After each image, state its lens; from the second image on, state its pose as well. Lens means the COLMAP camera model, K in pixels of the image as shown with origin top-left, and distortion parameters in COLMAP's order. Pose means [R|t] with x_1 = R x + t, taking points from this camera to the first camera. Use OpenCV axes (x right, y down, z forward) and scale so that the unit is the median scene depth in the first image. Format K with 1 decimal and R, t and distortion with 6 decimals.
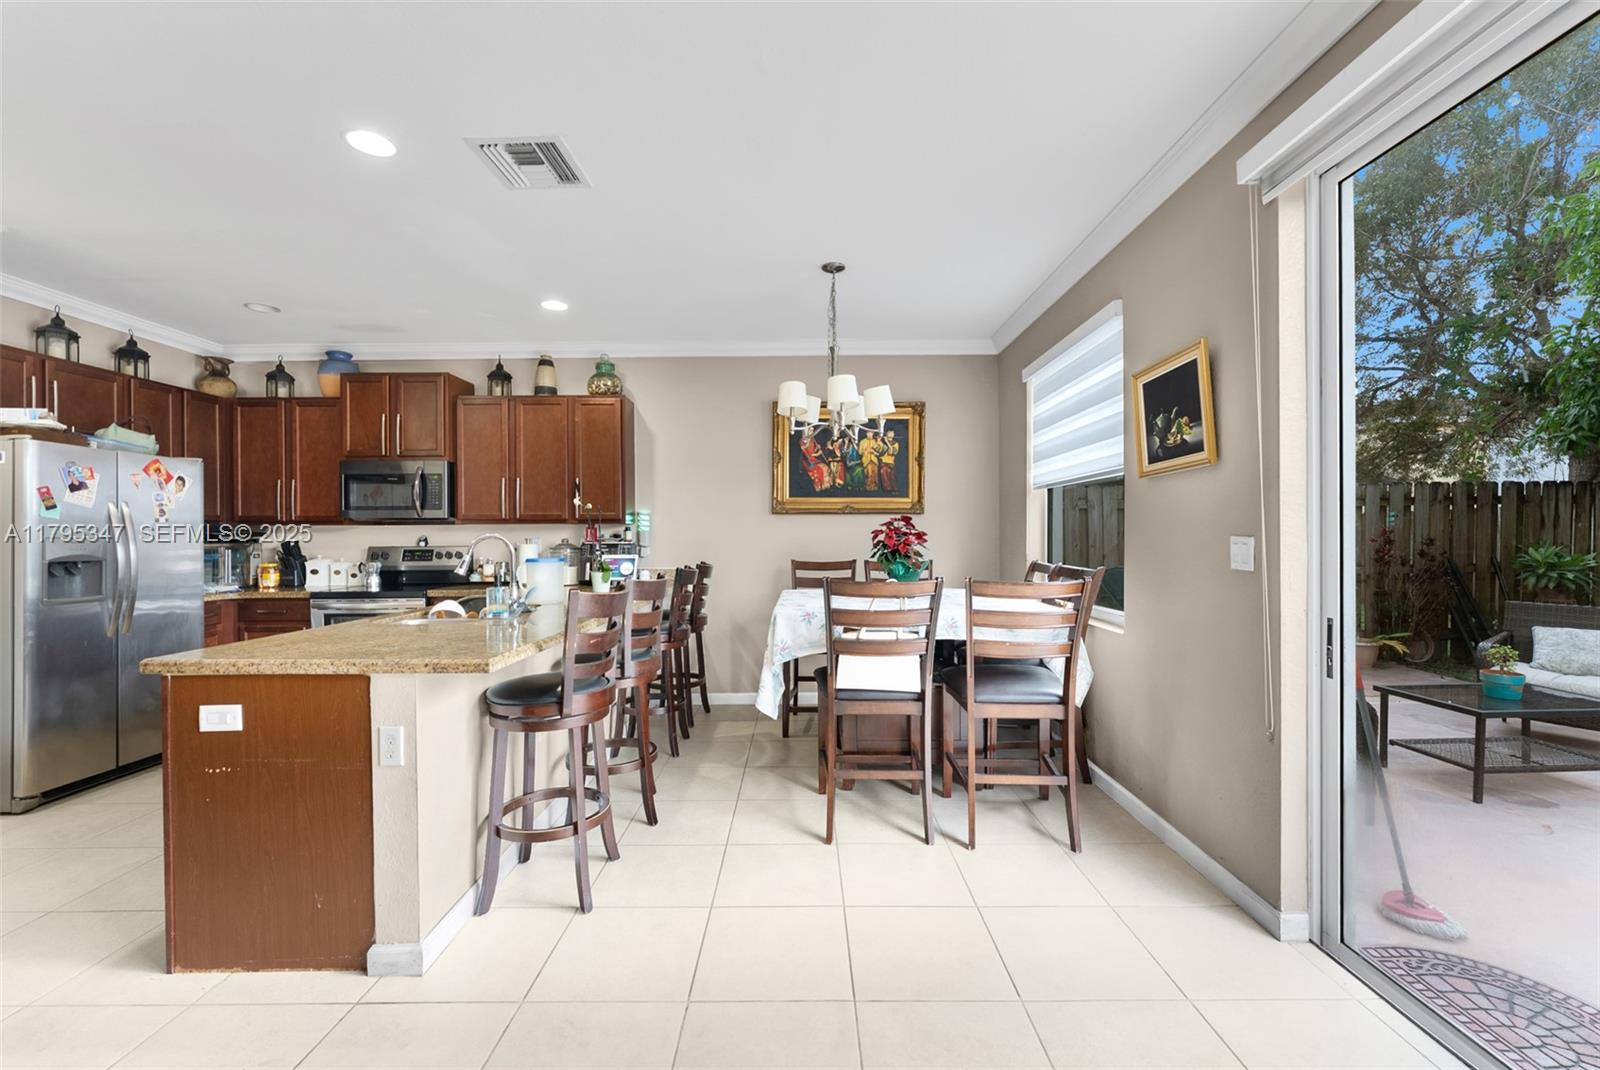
lens RADIAL K [[652.2, 0, 801.9], [0, 652.2, 543.8], [0, 0, 1]] dist [0.001668, 0.000088]
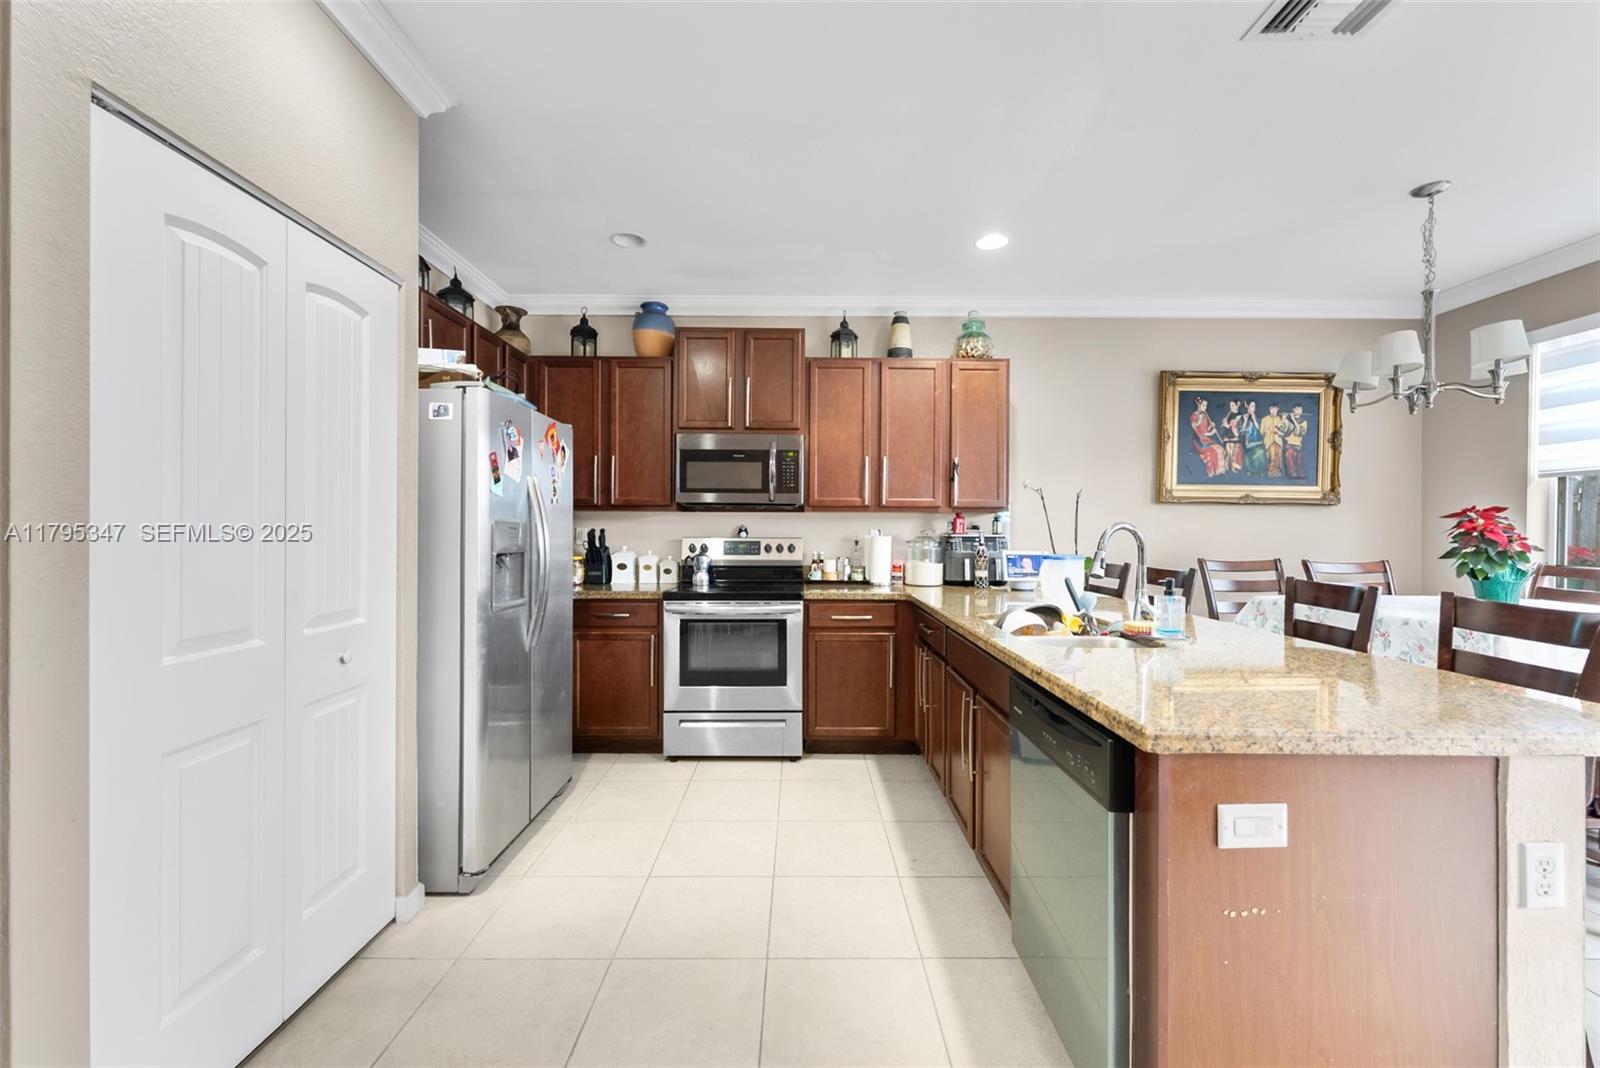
lens RADIAL K [[652.5, 0, 800.0], [0, 652.5, 534.0], [0, 0, 1]] dist [-0.010539, 0.000086]
pose [[0.999936, 0.010854, 0.003268, -0.522728], [-0.010834, 0.999923, -0.005984, 0.003940], [-0.003333, 0.005948, 0.999977, 0.165317]]
